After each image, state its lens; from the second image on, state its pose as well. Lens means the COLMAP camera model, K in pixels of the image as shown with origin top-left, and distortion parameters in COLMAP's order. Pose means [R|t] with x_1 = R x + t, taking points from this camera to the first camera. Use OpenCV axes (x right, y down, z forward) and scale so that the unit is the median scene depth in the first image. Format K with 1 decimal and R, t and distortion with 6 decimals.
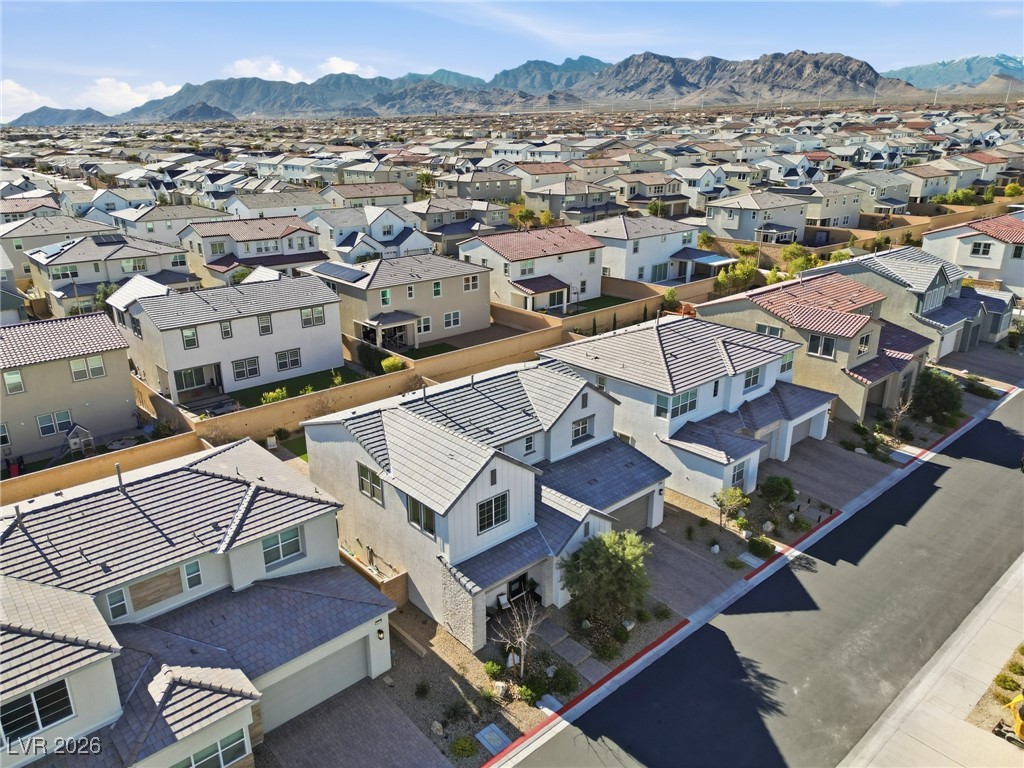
lens RADIAL K [[710.5, 0, 512.0], [0, 710.5, 384.0], [0, 0, 1]] dist [0.080664, -0.074235]
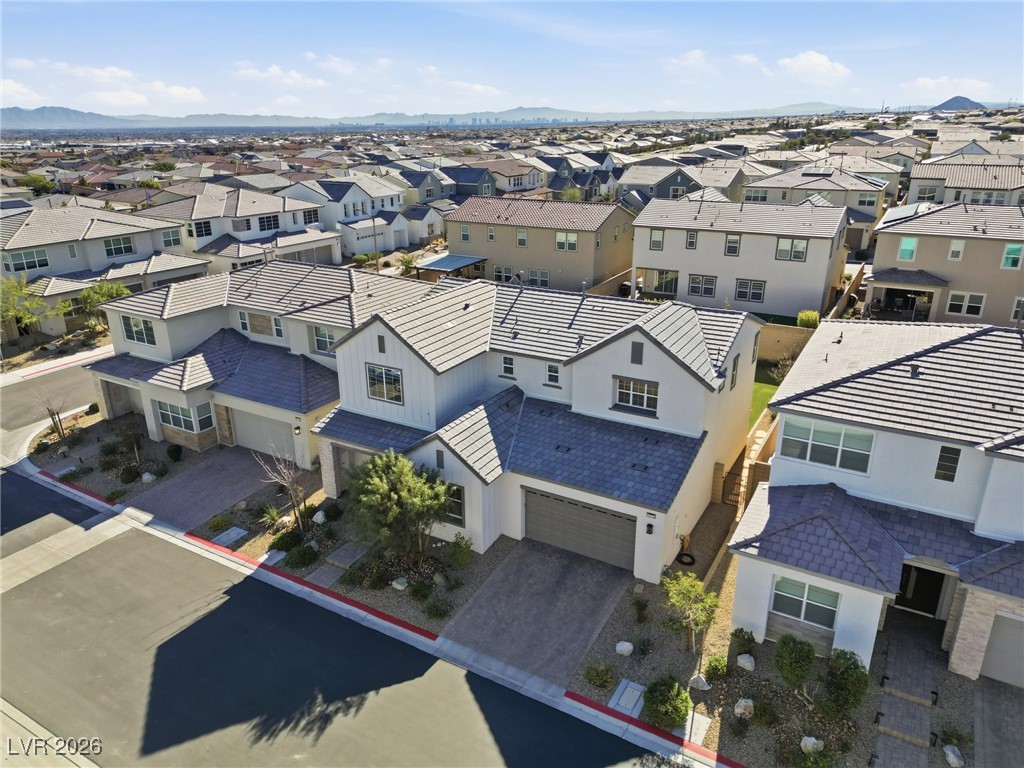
lens RADIAL K [[710.5, 0, 512.0], [0, 710.5, 384.0], [0, 0, 1]] dist [0.080664, -0.074235]
pose [[0.307069, 0.334278, -0.891048, 0.670880], [-0.310601, 0.920215, 0.238182, -0.072947], [0.899575, 0.203622, 0.386397, 0.620372]]
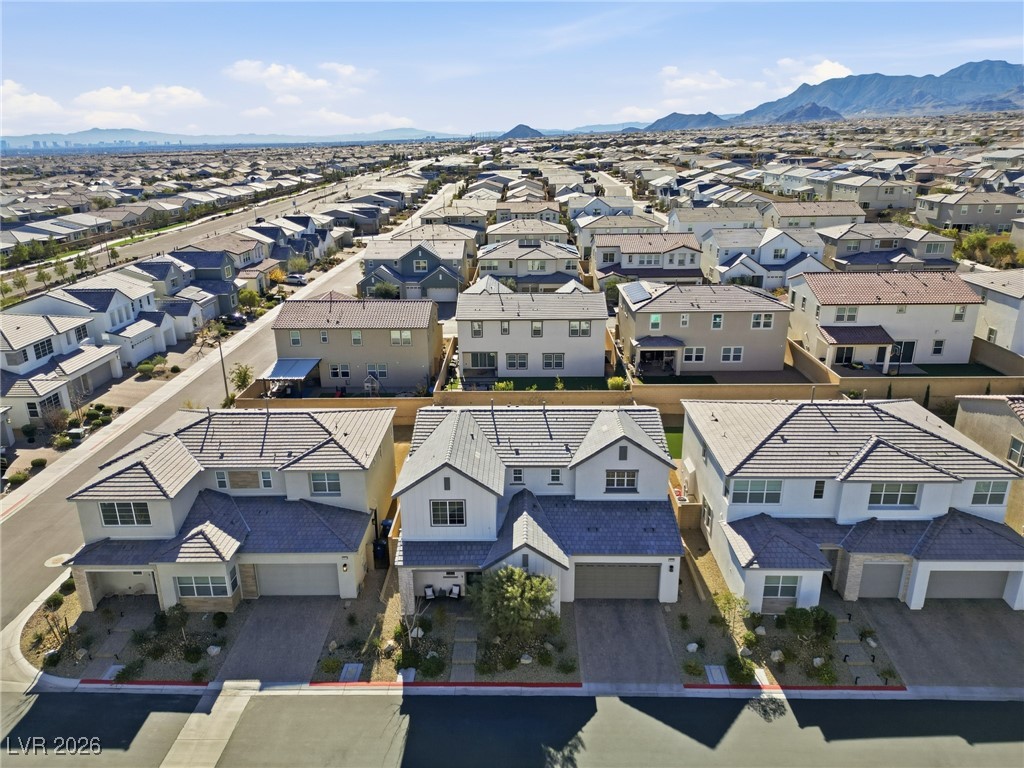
lens RADIAL K [[710.5, 0, 512.0], [0, 710.5, 384.0], [0, 0, 1]] dist [0.080664, -0.074235]
pose [[0.731417, 0.218793, -0.645878, 0.608798], [-0.218932, 0.972334, 0.081454, -0.117988], [0.645831, 0.081826, 0.759083, 0.114397]]
